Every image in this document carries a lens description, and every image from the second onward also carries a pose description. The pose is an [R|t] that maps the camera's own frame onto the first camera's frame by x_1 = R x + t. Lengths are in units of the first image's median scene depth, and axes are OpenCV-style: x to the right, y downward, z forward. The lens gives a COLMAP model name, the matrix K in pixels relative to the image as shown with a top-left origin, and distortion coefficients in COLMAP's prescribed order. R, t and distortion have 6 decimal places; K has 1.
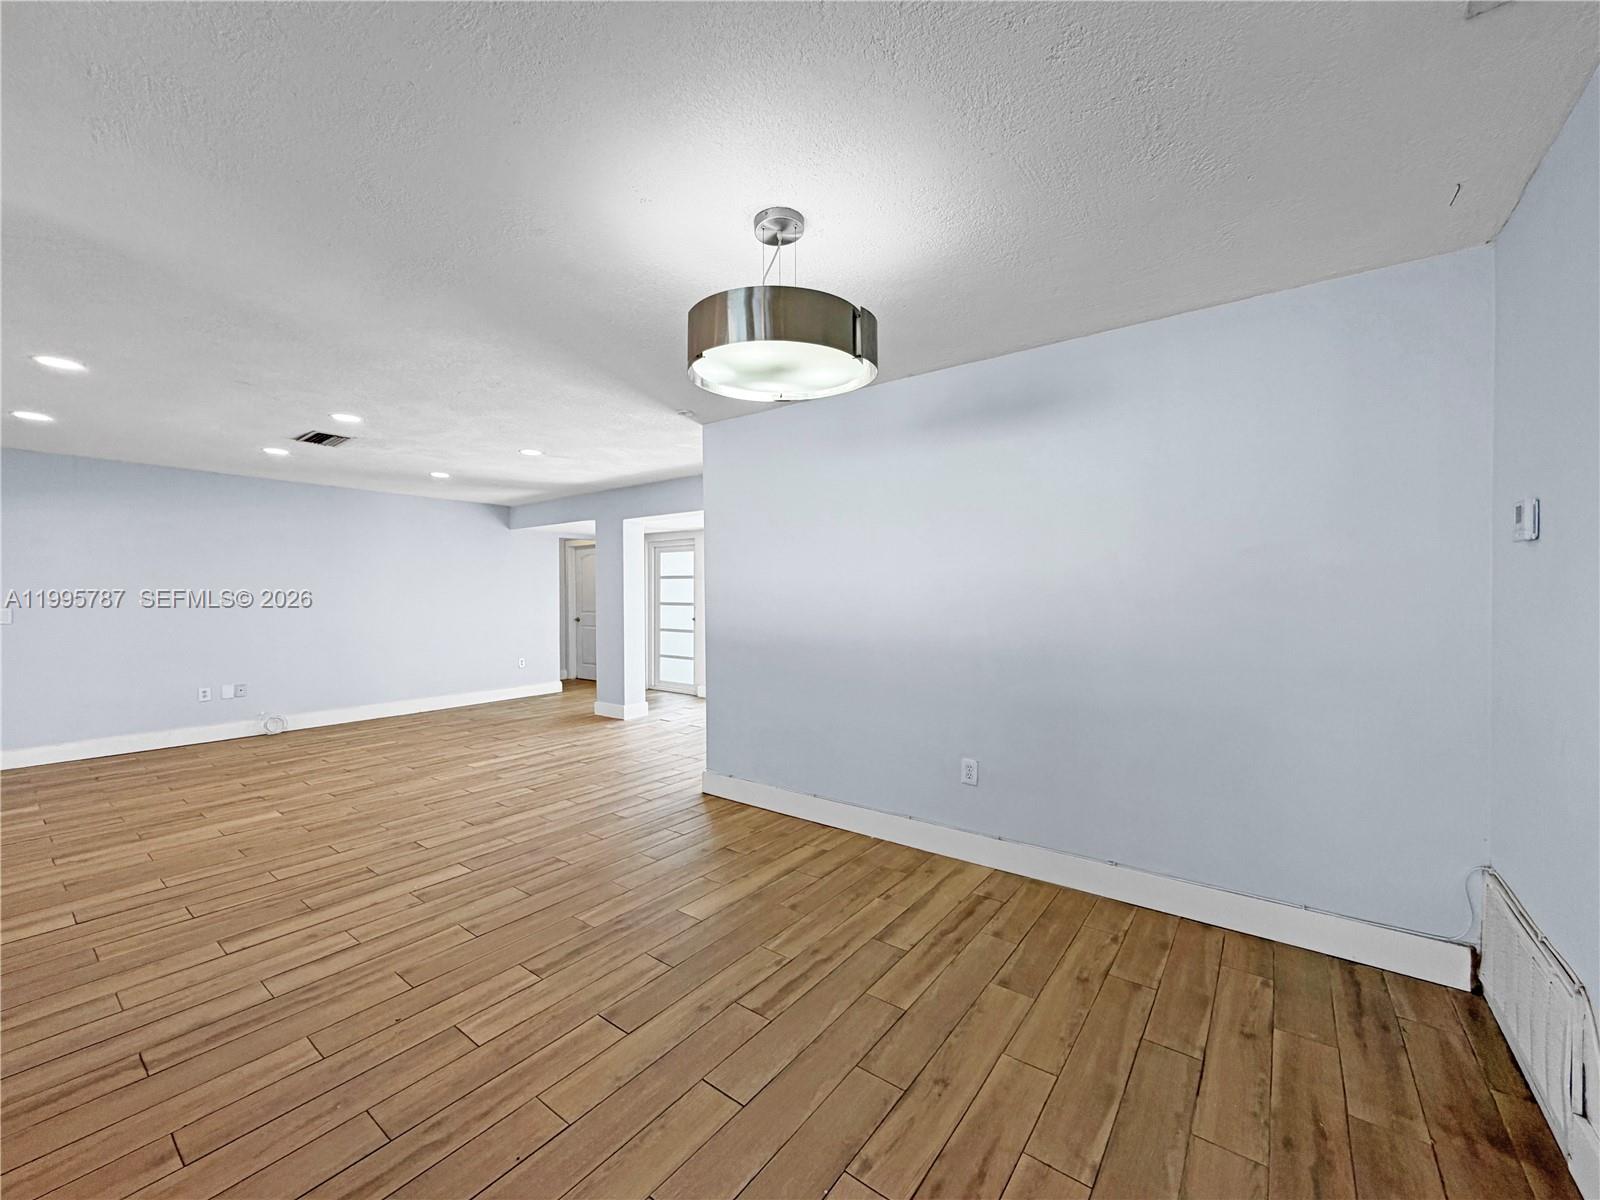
lens RADIAL K [[641.7, 0, 791.1], [0, 641.7, 601.4], [0, 0, 1]] dist [0.001756, 0.000458]
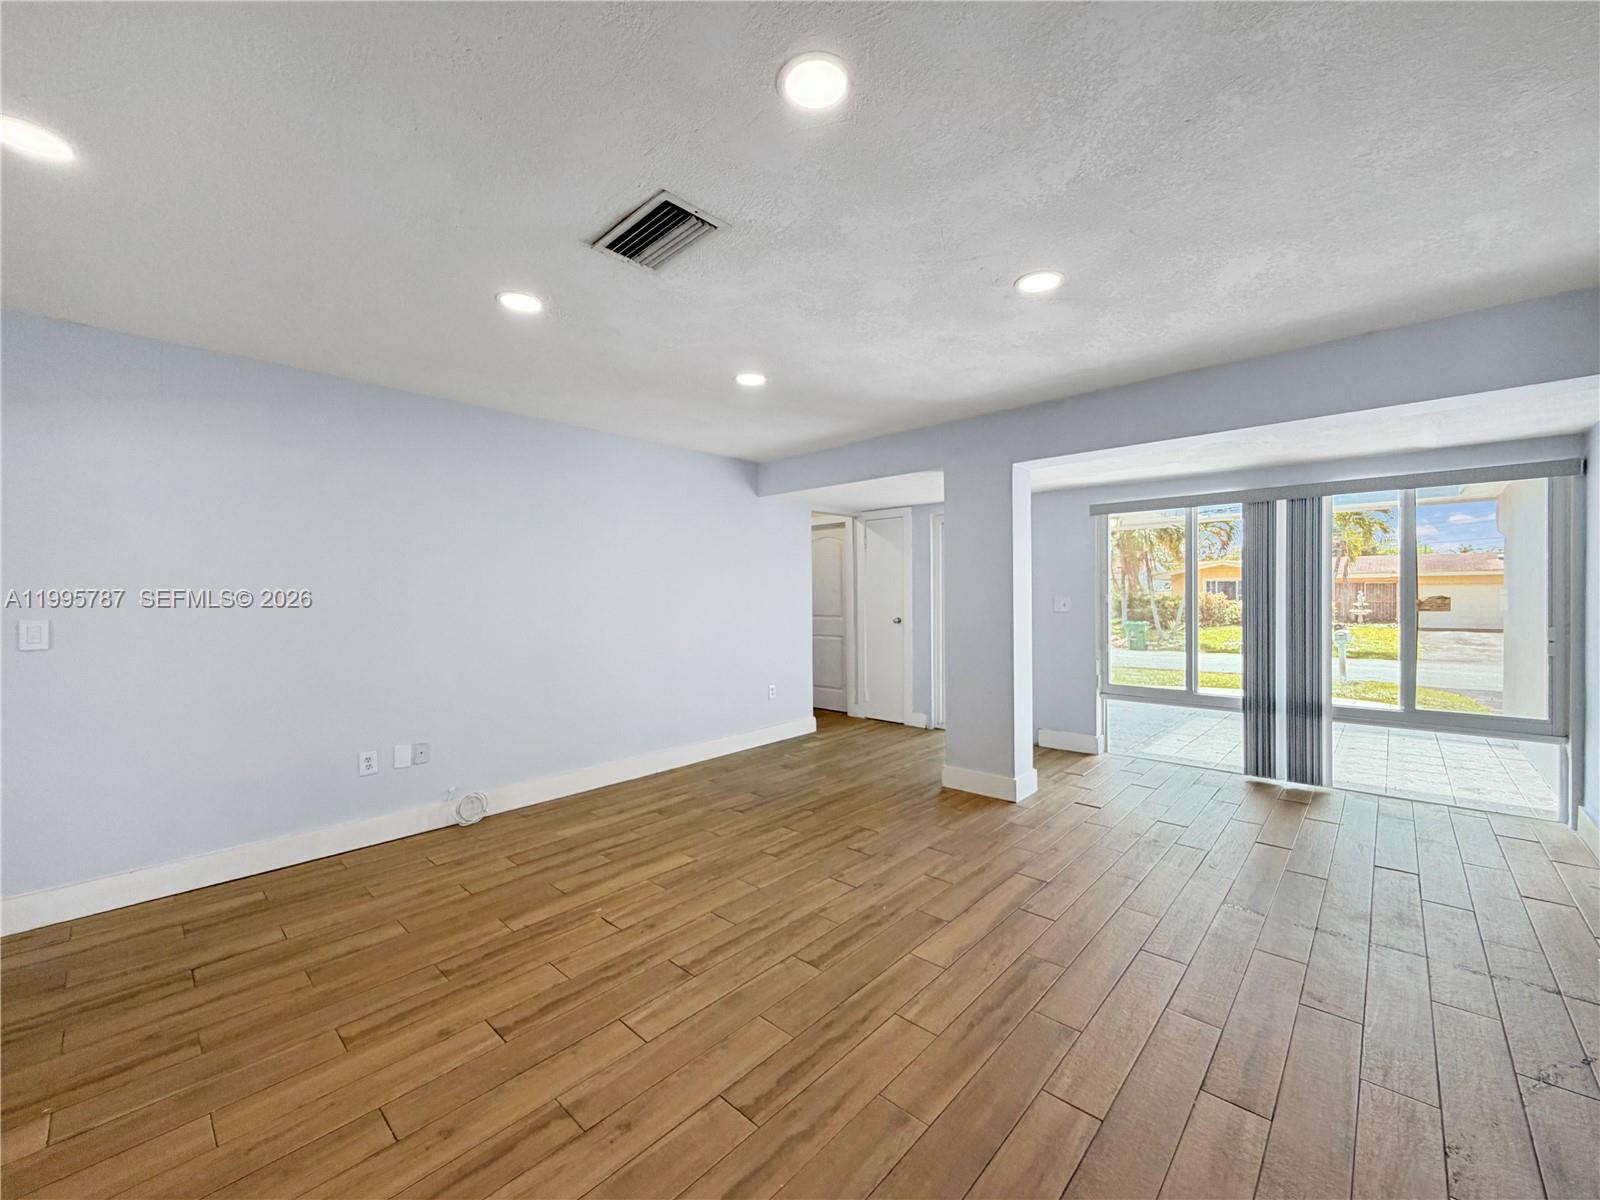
lens RADIAL K [[641.7, 0, 794.3], [0, 641.7, 604.9], [0, 0, 1]] dist [0.001756, 0.000458]
pose [[0.995630, -0.003778, -0.093309, -0.456154], [0.004738, 0.999938, 0.010074, -0.004410], [0.093265, -0.010472, 0.995586, 0.439955]]
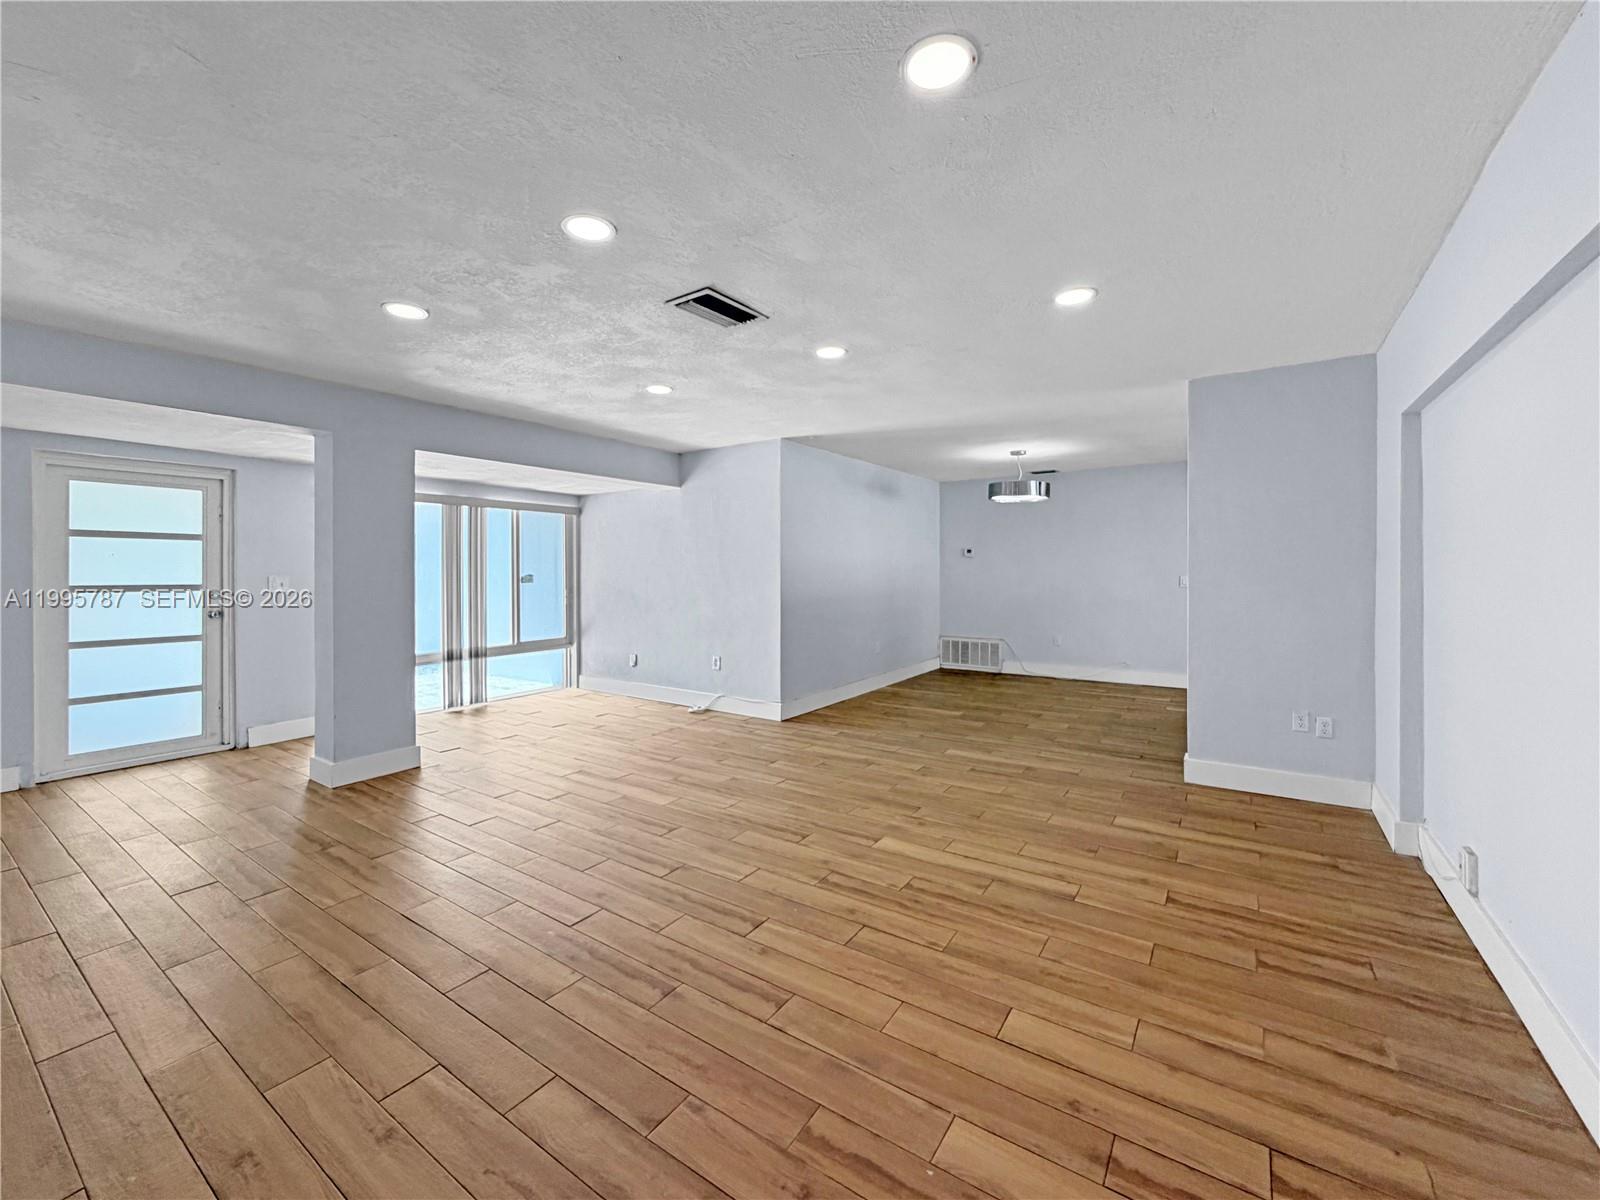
lens RADIAL K [[641.7, 0, 806.4], [0, 641.7, 571.5], [0, 0, 1]] dist [0.001756, 0.000458]
pose [[-0.064938, -0.000301, 0.997889, -1.025785], [0.012185, 0.999925, 0.001094, -0.003642], [-0.997815, 0.012230, -0.064929, 0.737587]]
